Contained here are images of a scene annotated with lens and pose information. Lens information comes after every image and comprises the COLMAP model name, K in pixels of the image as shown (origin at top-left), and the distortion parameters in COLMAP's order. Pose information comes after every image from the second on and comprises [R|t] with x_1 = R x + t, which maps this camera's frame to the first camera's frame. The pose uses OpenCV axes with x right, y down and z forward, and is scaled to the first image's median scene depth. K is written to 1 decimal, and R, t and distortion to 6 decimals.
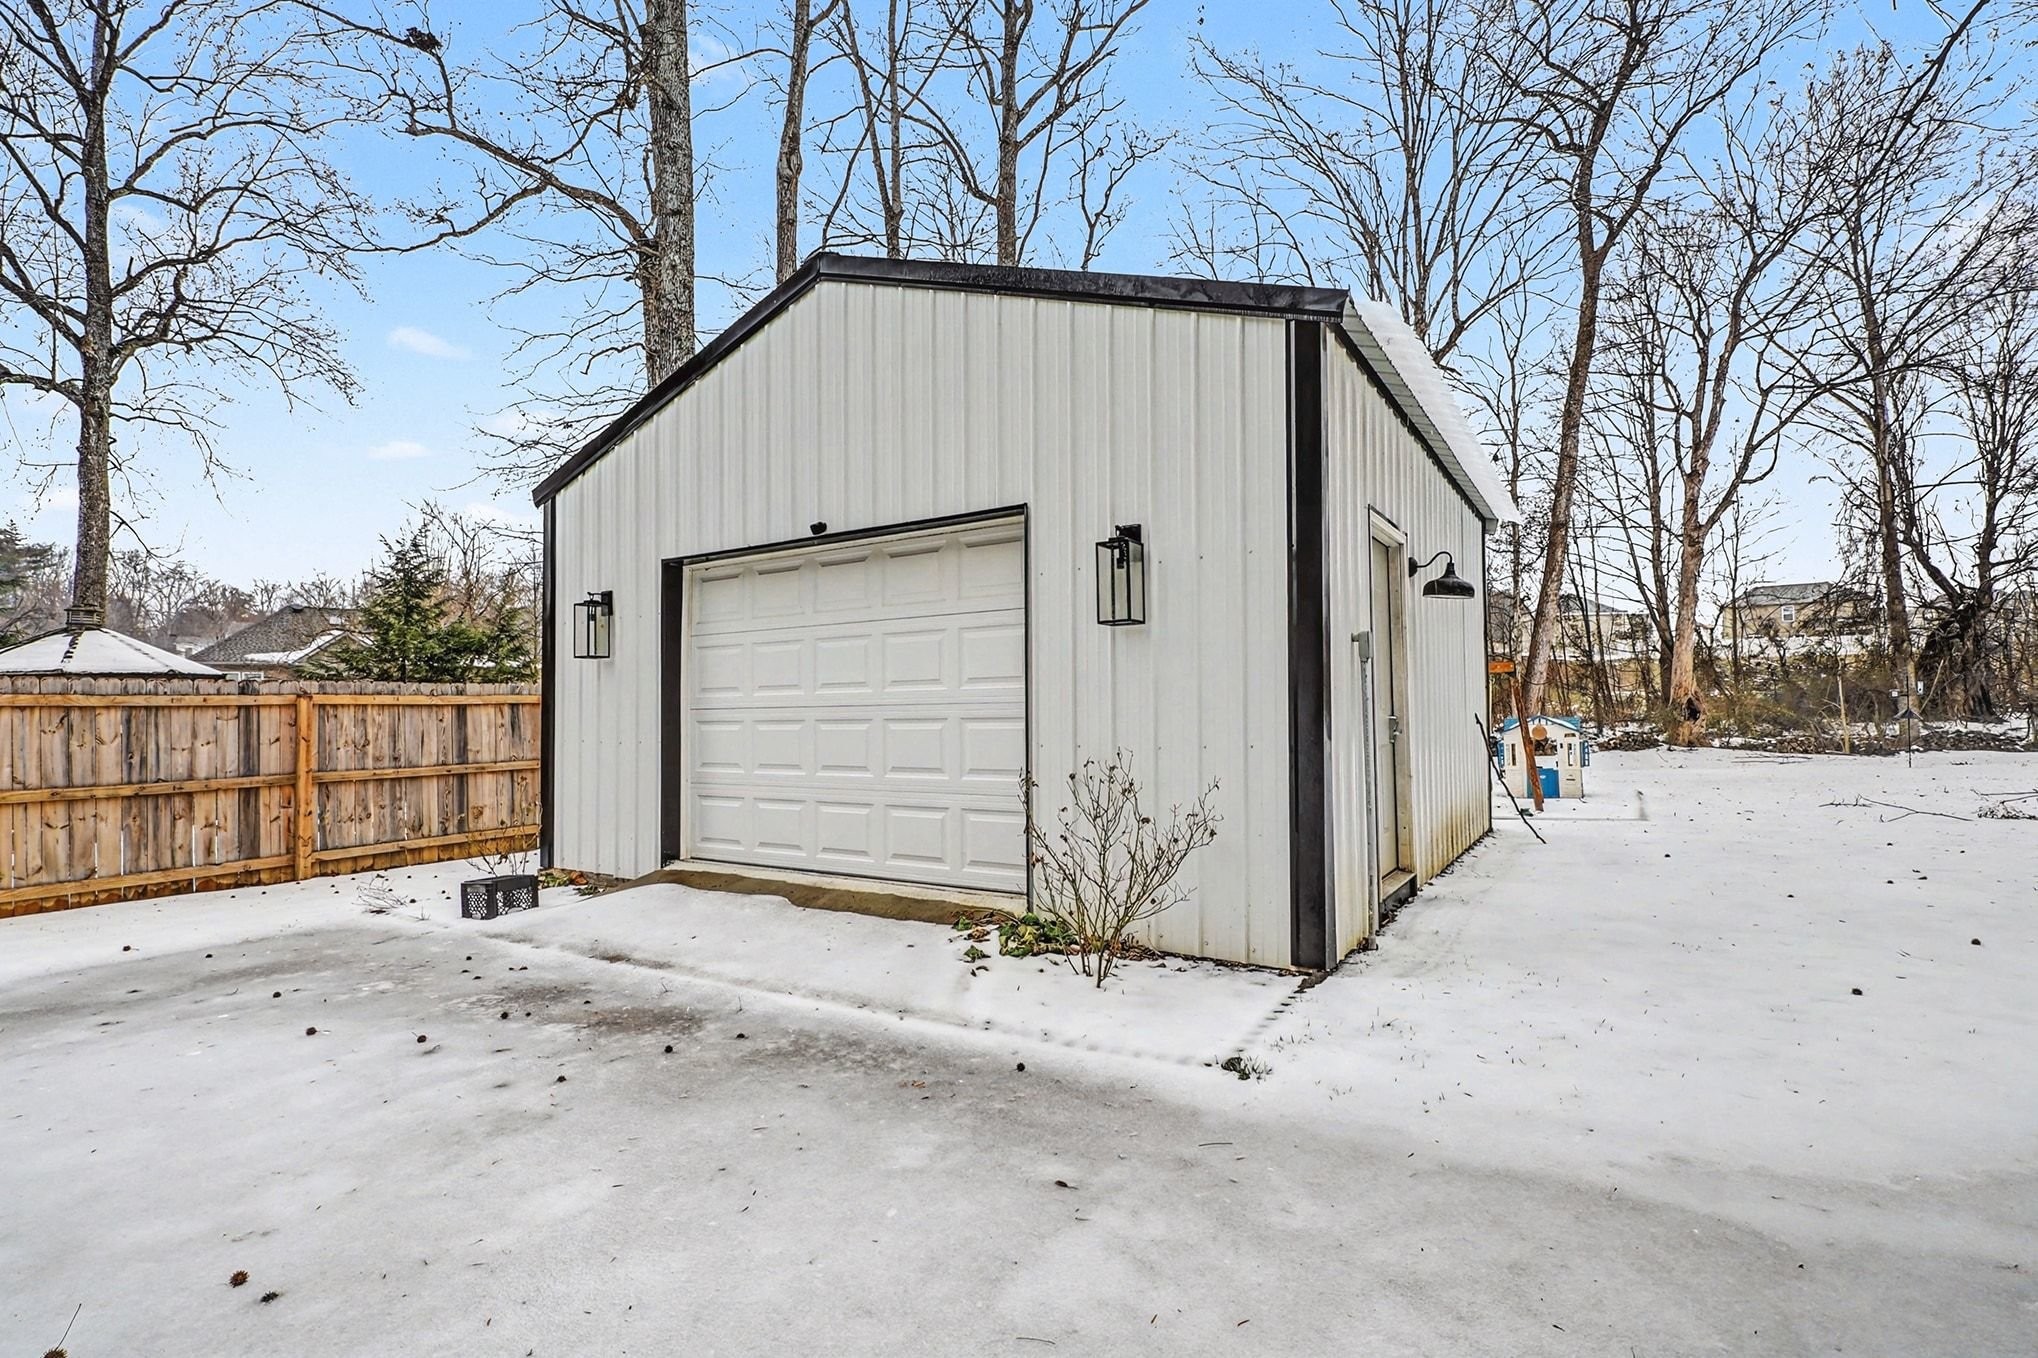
lens RADIAL K [[936.4, 0, 1019.4], [0, 936.4, 688.6], [0, 0, 1]] dist [0.002481, 0.000643]
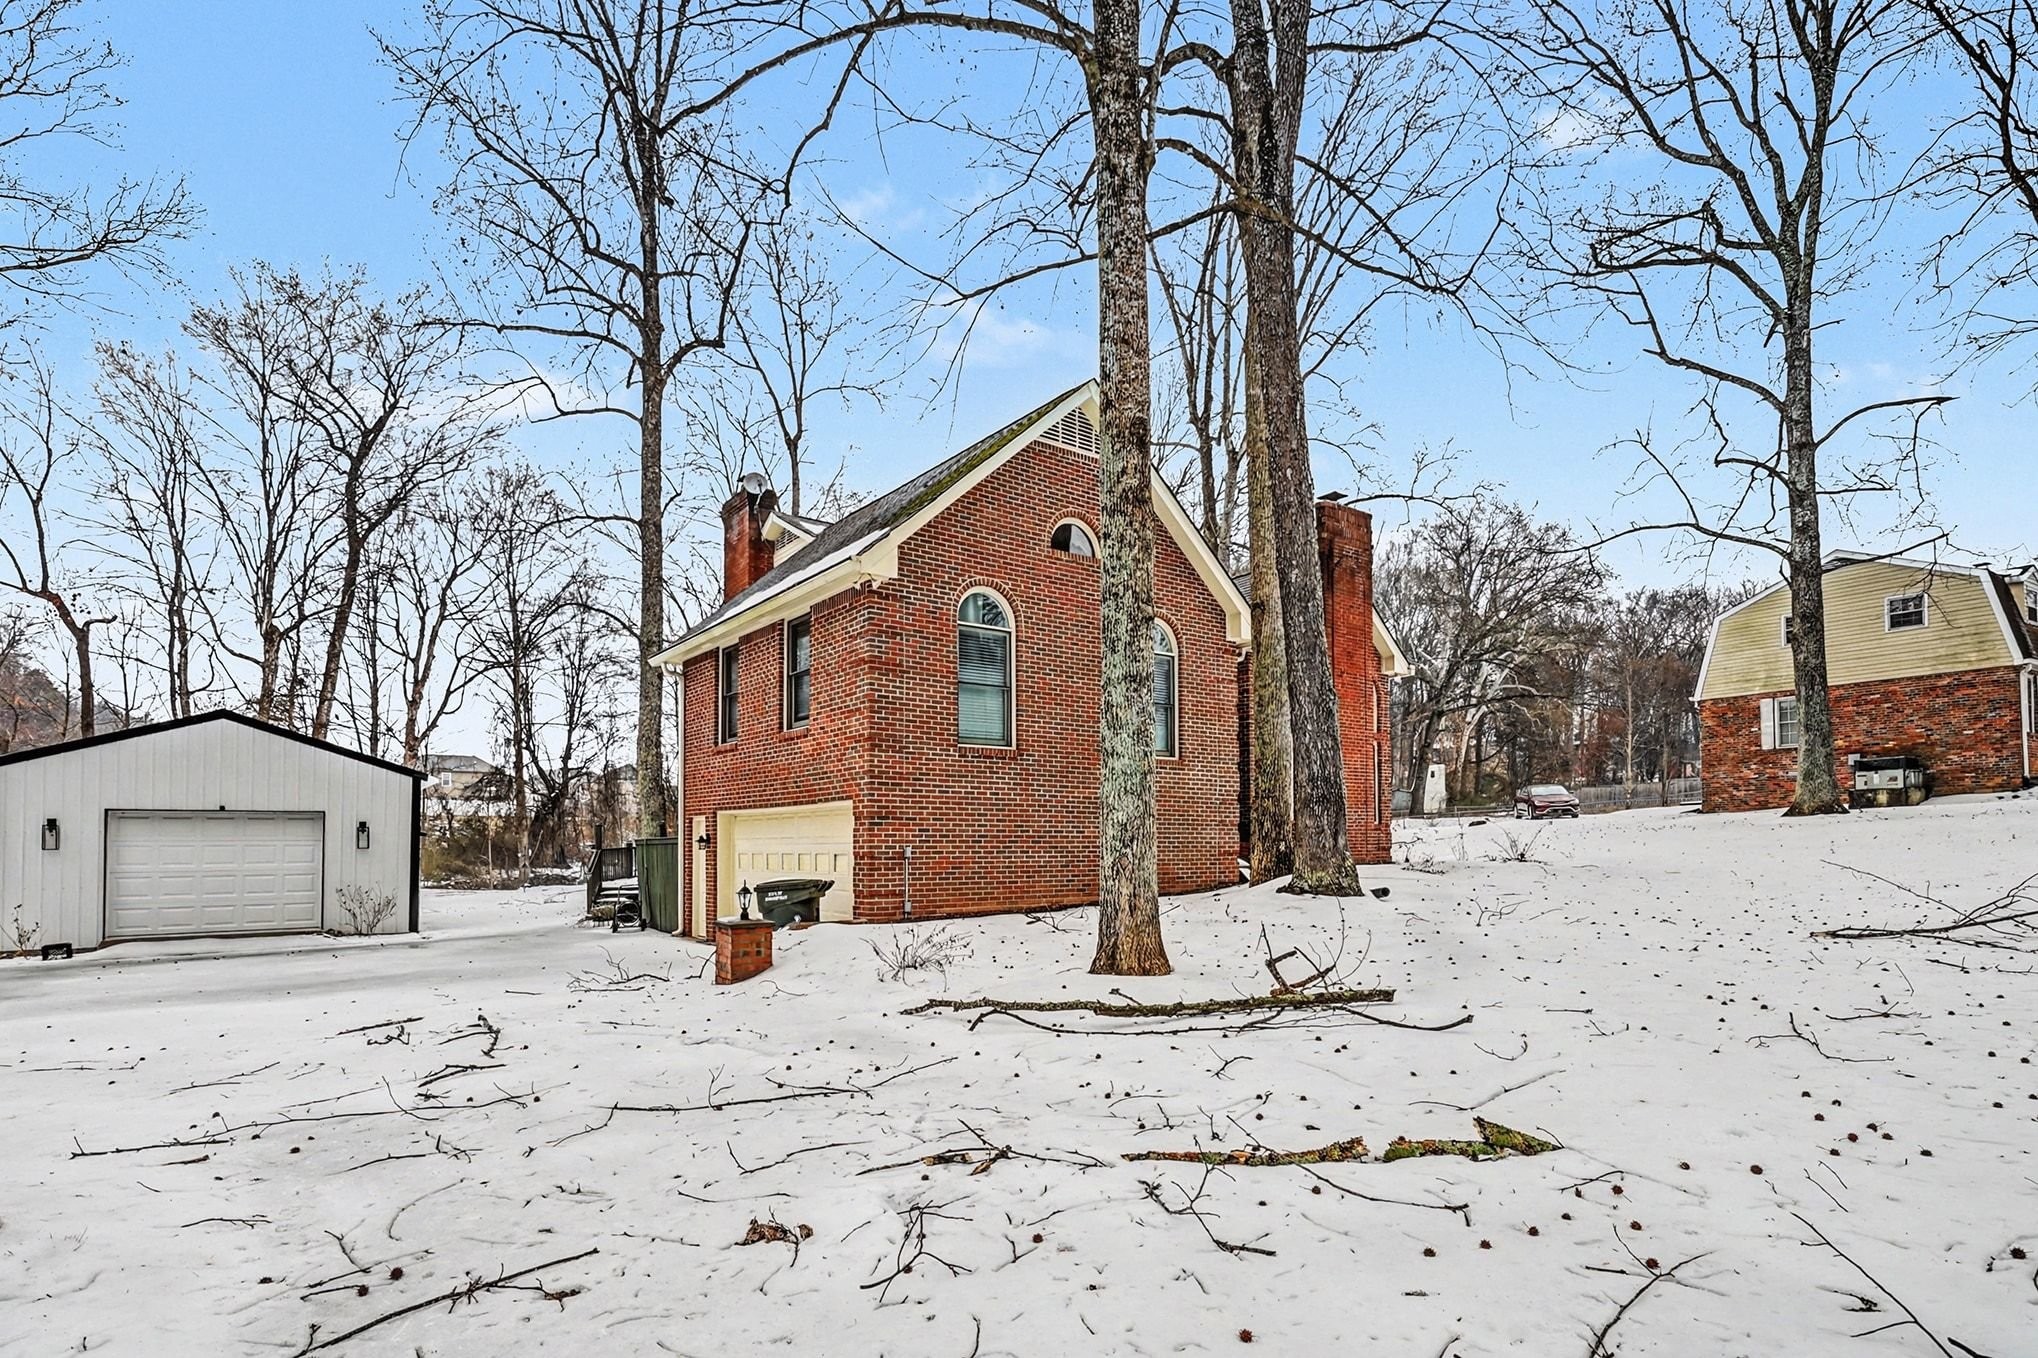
lens RADIAL K [[1007.2, 0, 1017.2], [0, 1007.2, 814.8], [0, 0, 1]] dist [-0.002711, -0.000381]
pose [[0.348040, 0.041077, 0.936579, -0.323237], [-0.023993, 0.999103, -0.034904, -0.014623], [-0.937172, -0.010324, 0.348714, -0.336253]]
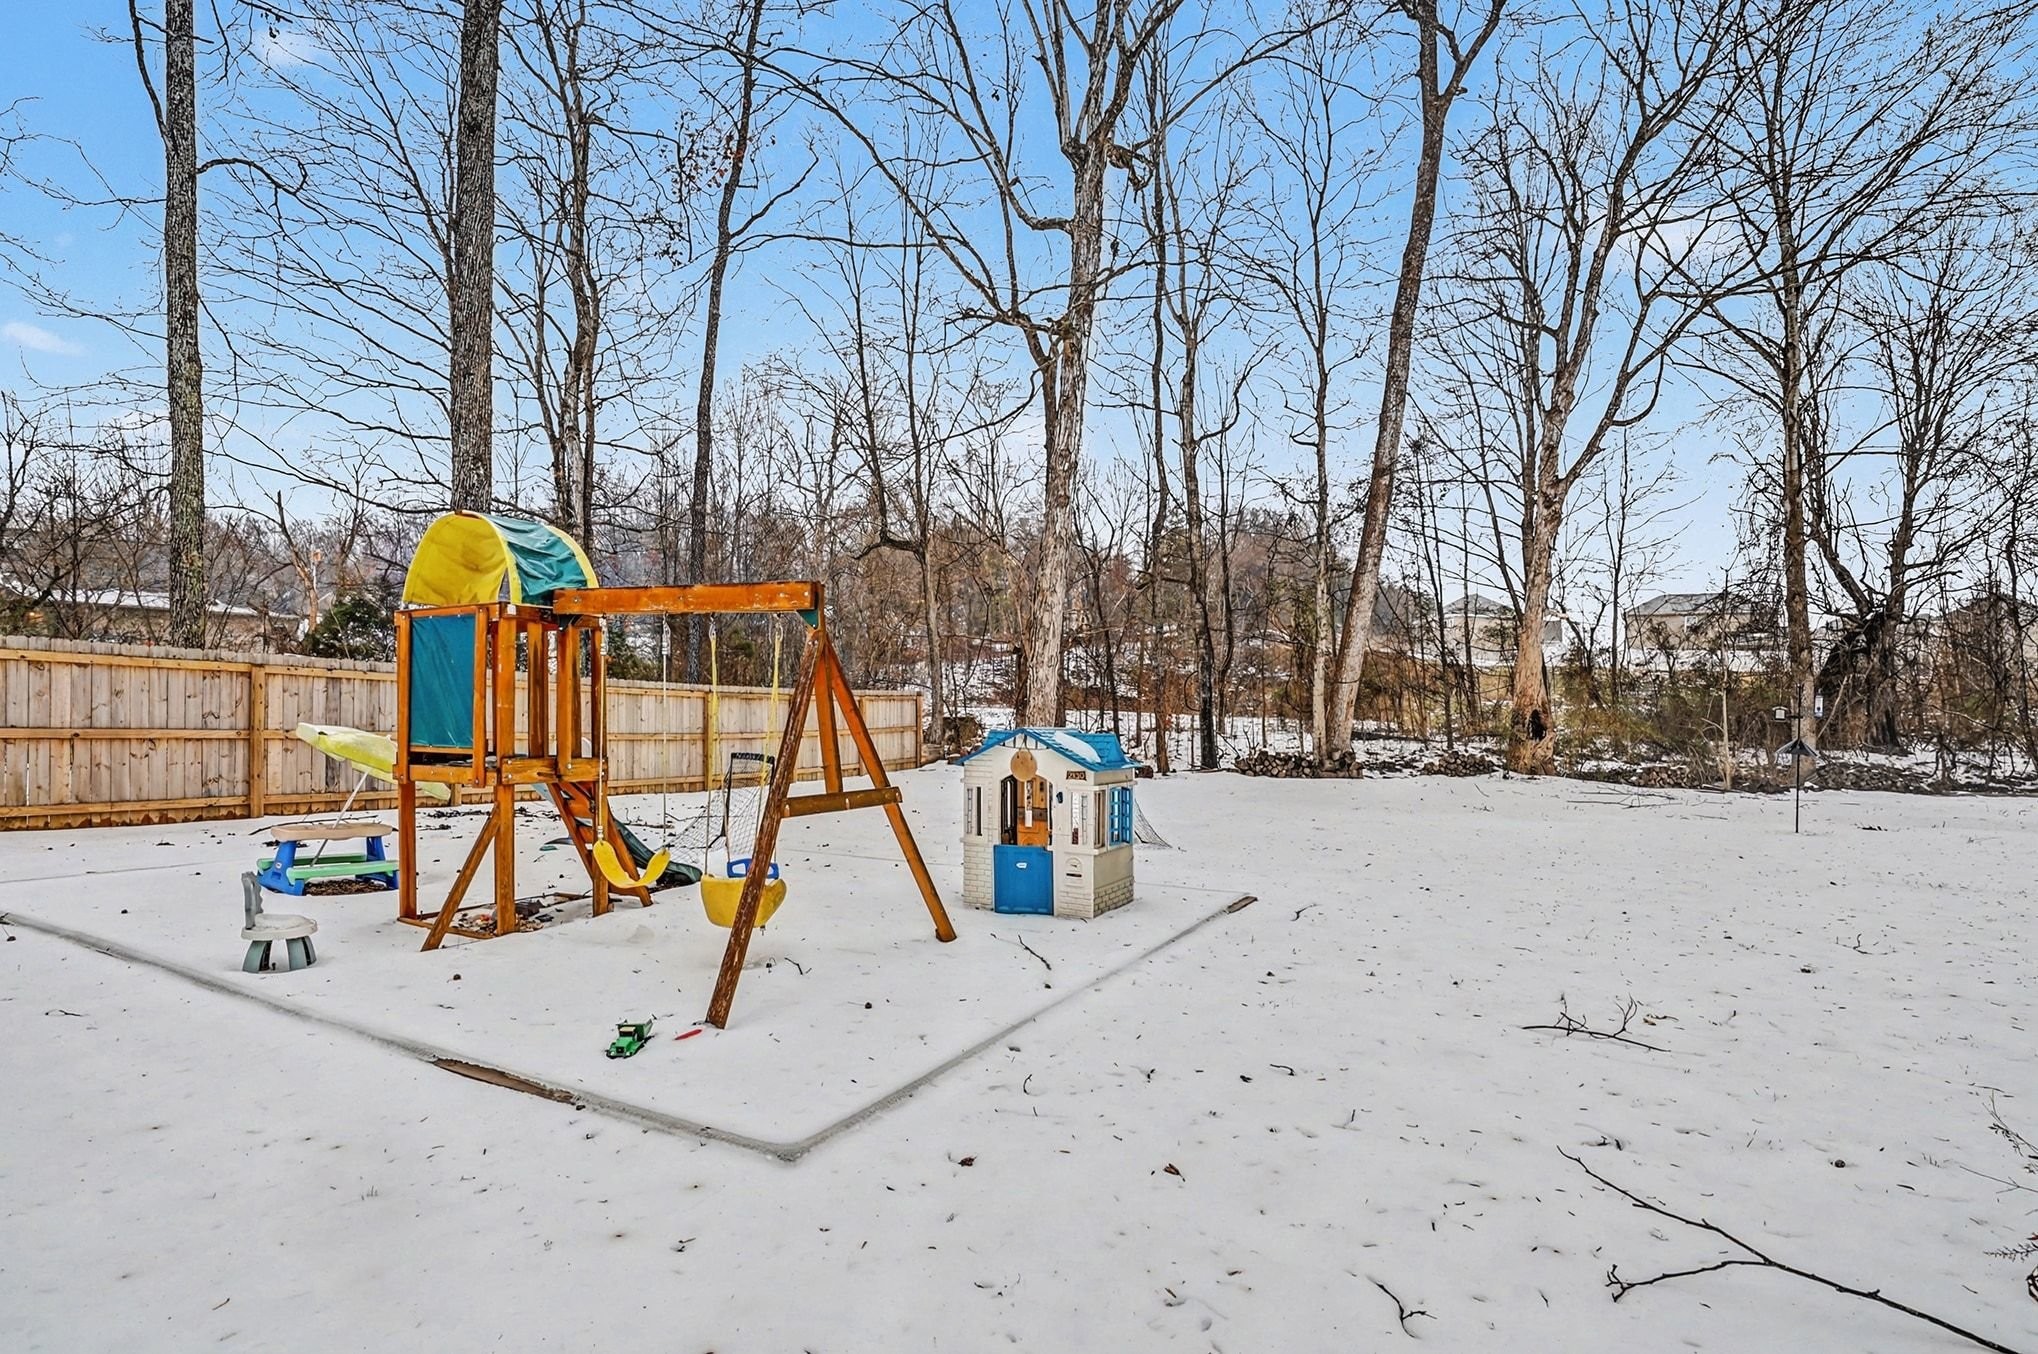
lens RADIAL K [[986.1, 0, 1016.3], [0, 986.1, 690.4], [0, 0, 1]] dist [0.001069, 0.000370]
pose [[0.995754, 0.042828, 0.081490, 0.183051], [-0.044083, 0.998935, 0.013657, 0.001634], [-0.080819, -0.017191, 0.996581, 0.190447]]
